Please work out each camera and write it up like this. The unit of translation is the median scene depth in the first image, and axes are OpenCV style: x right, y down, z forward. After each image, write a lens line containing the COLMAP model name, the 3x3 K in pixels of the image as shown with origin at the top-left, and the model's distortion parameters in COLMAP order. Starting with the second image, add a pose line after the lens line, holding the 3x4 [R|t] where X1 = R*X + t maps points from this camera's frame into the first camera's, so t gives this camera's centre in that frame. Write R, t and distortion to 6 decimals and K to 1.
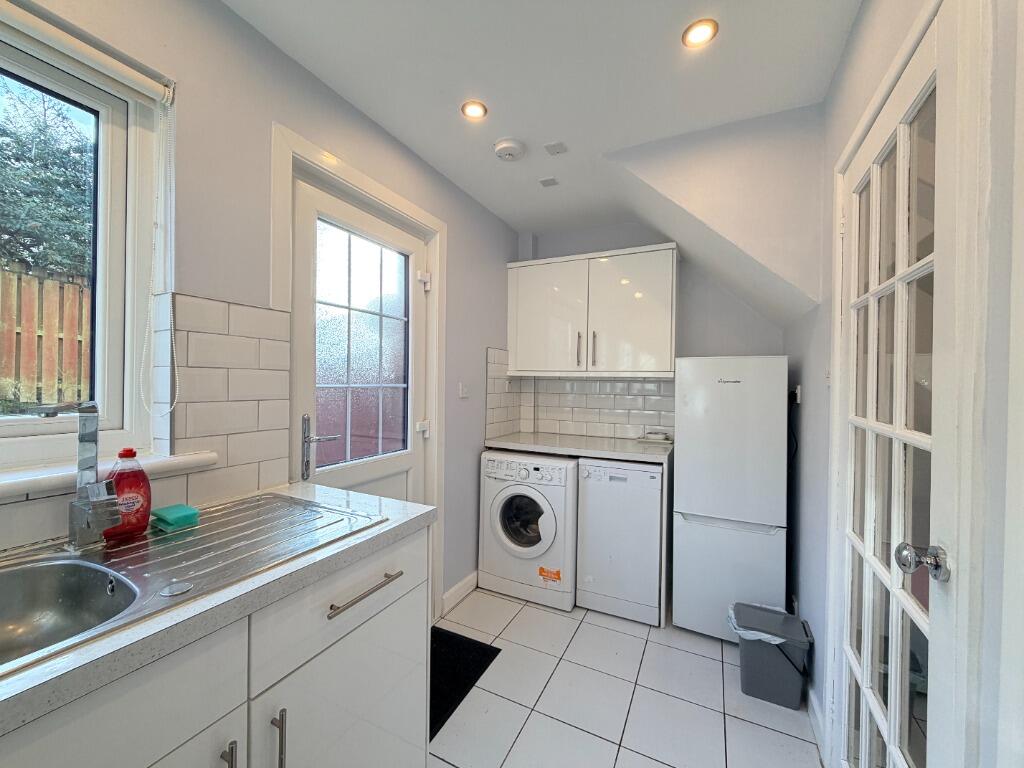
lens RADIAL K [[404.4, 0, 509.7], [0, 404.4, 383.1], [0, 0, 1]] dist [-0.000107, -0.000038]
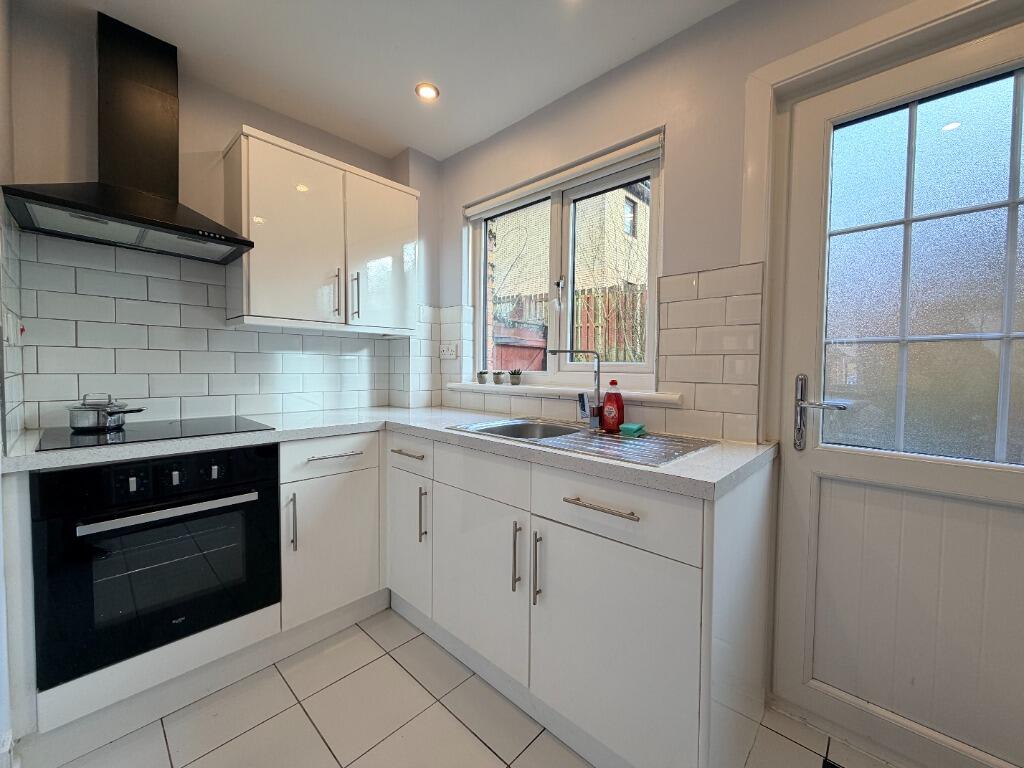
lens RADIAL K [[404.4, 0, 509.6], [0, 404.4, 382.2], [0, 0, 1]] dist [-0.000107, -0.000038]
pose [[-0.274468, 0.029035, -0.961158, 0.684377], [-0.014070, 0.999316, 0.034205, 0.101831], [0.961493, 0.022912, -0.273872, 0.890683]]
